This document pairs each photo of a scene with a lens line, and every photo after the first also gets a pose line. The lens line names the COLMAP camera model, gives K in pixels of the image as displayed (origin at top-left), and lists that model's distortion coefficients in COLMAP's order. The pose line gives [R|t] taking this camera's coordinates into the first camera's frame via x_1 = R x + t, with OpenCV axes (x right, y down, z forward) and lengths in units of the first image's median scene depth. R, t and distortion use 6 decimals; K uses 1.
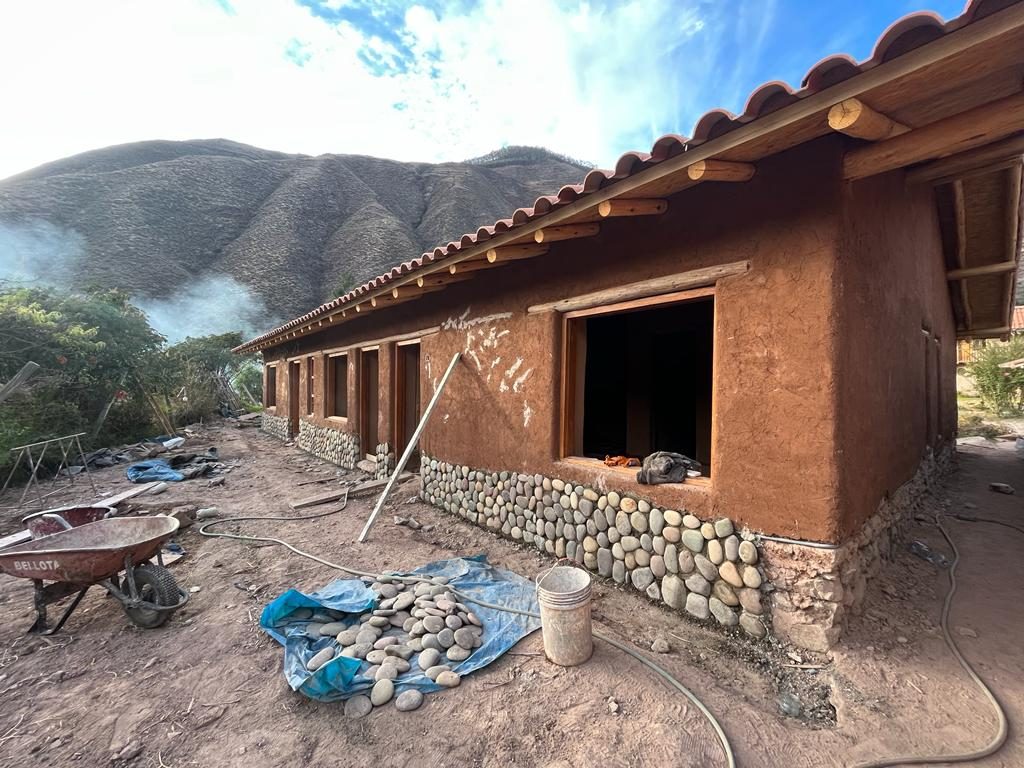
lens RADIAL K [[412.8, 0, 514.1], [0, 412.8, 379.3], [0, 0, 1]] dist [-0.001287, 0.000339]
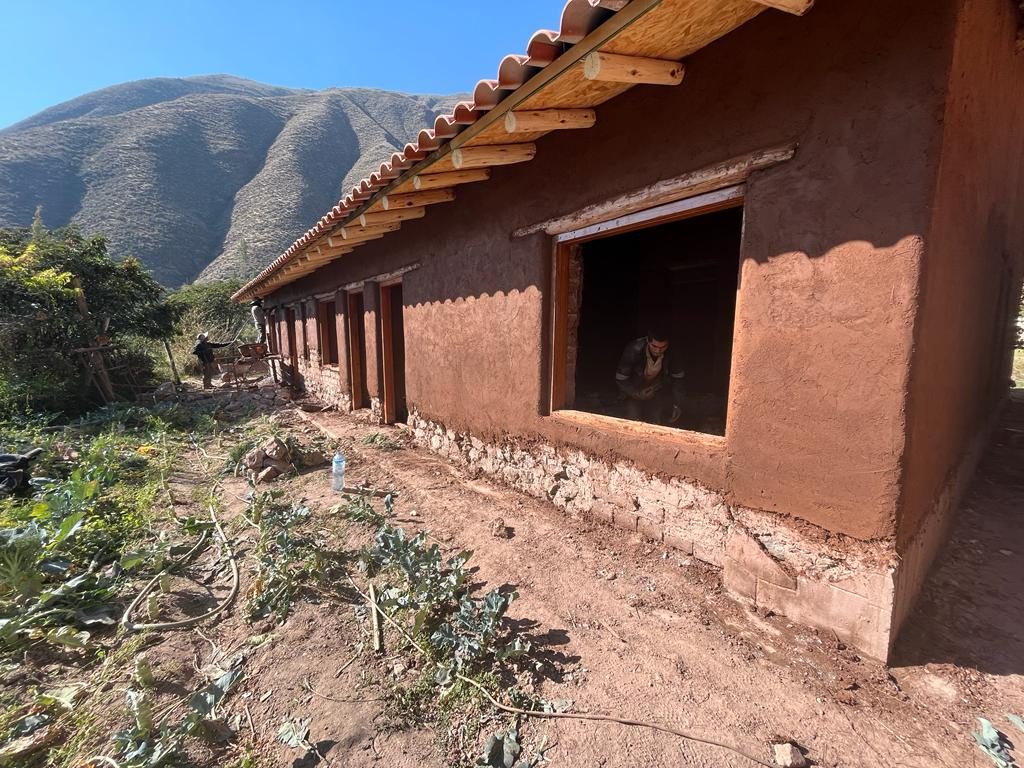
lens RADIAL K [[412.8, 0, 513.3], [0, 412.8, 380.0], [0, 0, 1]] dist [-0.001287, 0.000339]
pose [[0.999019, -0.002349, -0.044212, 0.075553], [0.007879, 0.992087, 0.125305, 0.018229], [0.043567, -0.125530, 0.991133, 0.151569]]
